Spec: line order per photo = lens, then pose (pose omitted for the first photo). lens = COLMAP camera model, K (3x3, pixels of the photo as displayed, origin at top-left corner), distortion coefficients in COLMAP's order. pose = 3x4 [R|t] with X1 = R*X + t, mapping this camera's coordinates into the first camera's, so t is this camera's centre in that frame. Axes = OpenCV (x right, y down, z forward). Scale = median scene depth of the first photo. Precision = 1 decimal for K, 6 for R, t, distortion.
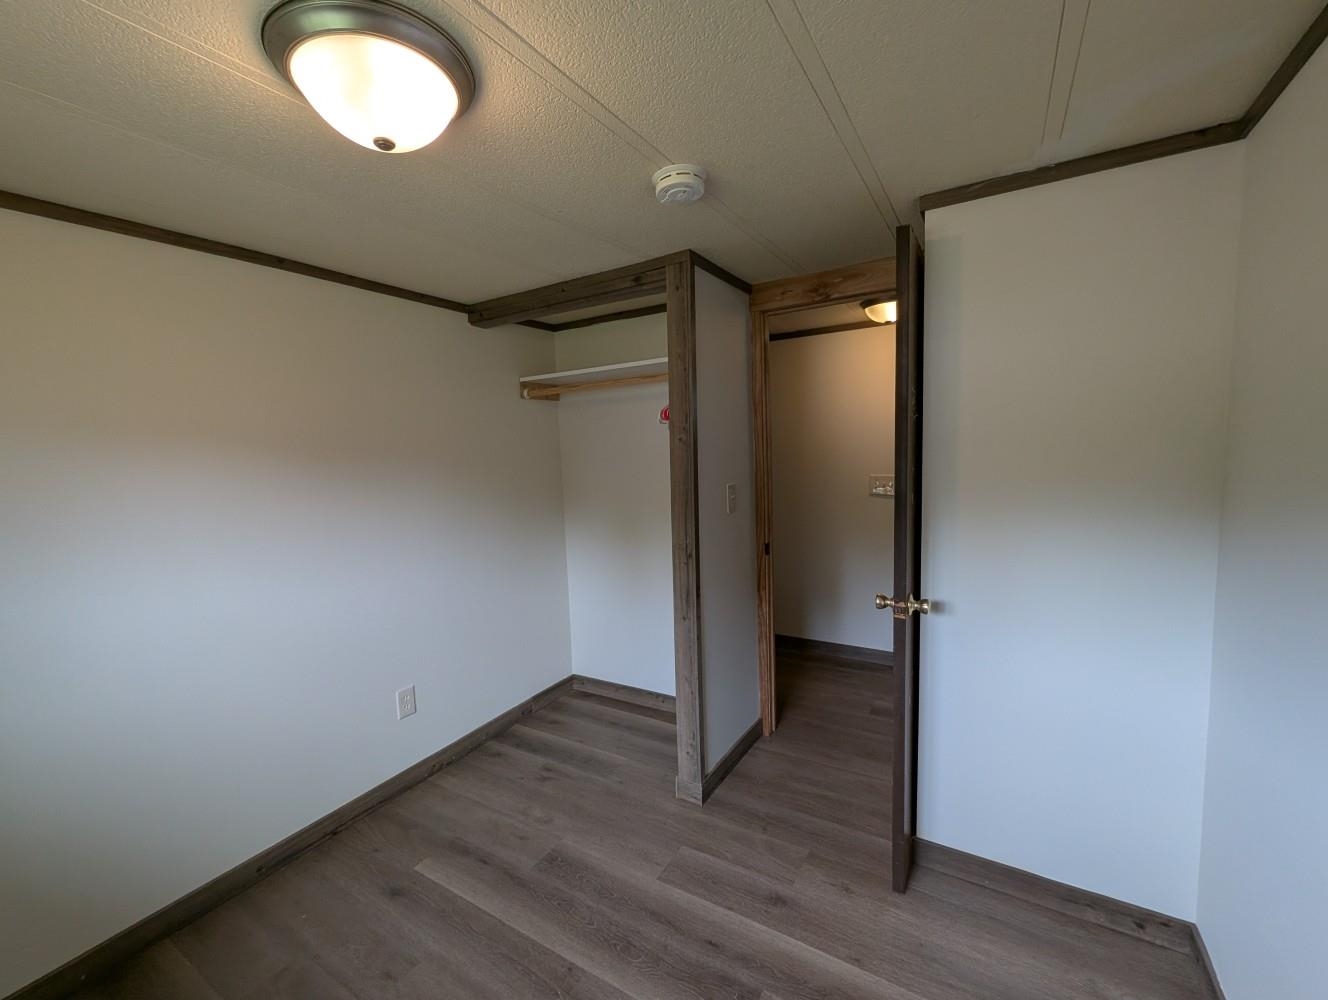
lens RADIAL K [[546.4, 0, 661.1], [0, 546.4, 497.9], [0, 0, 1]] dist [0.002083, -0.001624]
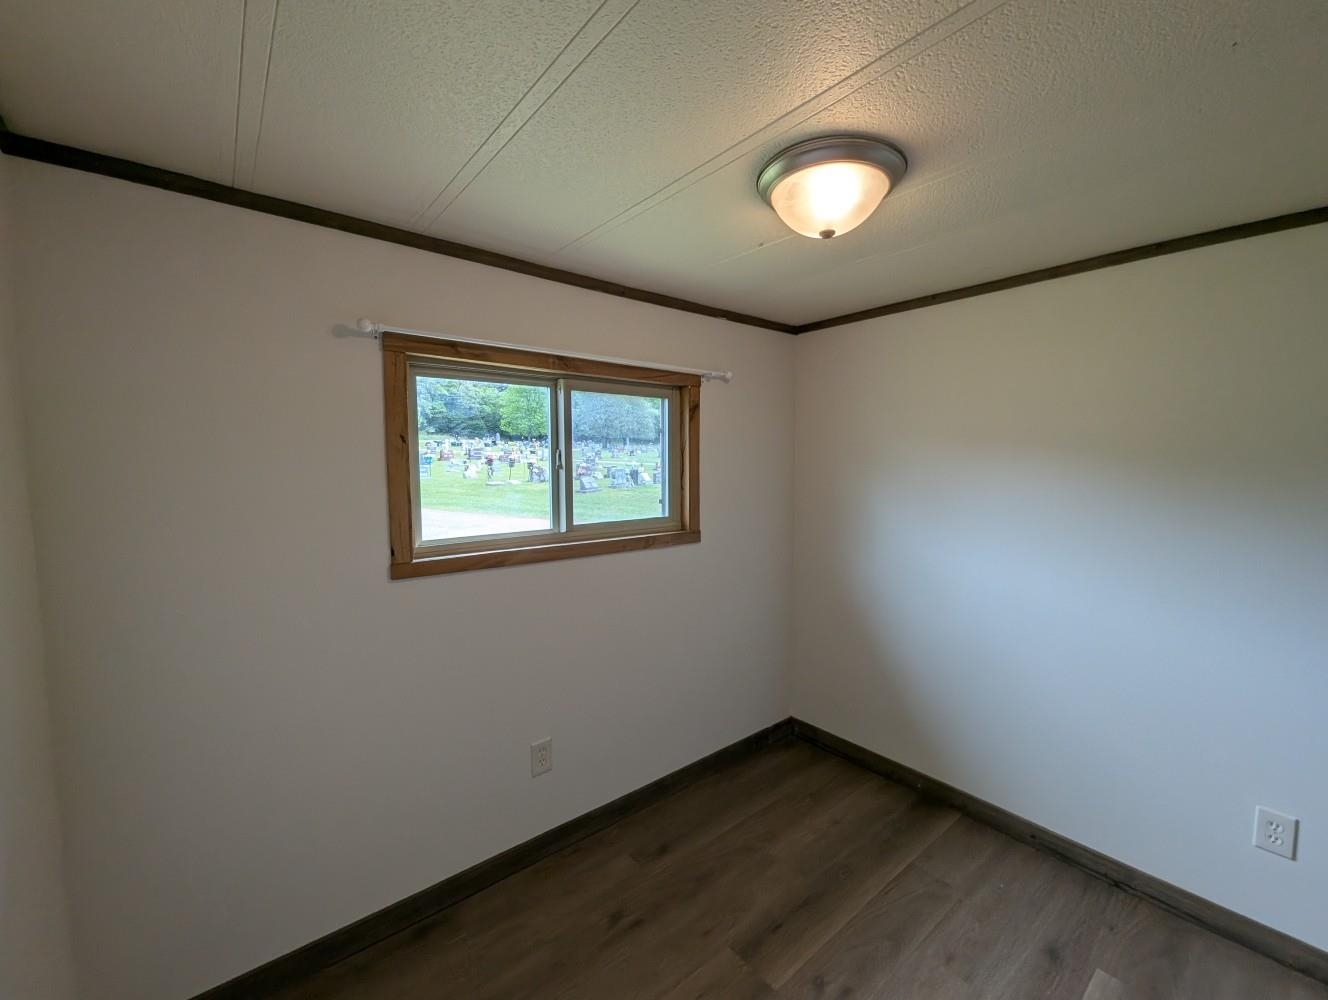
lens RADIAL K [[546.4, 0, 661.1], [0, 546.4, 497.9], [0, 0, 1]] dist [0.002083, -0.001624]
pose [[-0.342570, 0.109559, -0.933083, 0.516690], [-0.062726, 0.988294, 0.139070, -0.112933], [0.937396, 0.106170, -0.331687, 0.634118]]
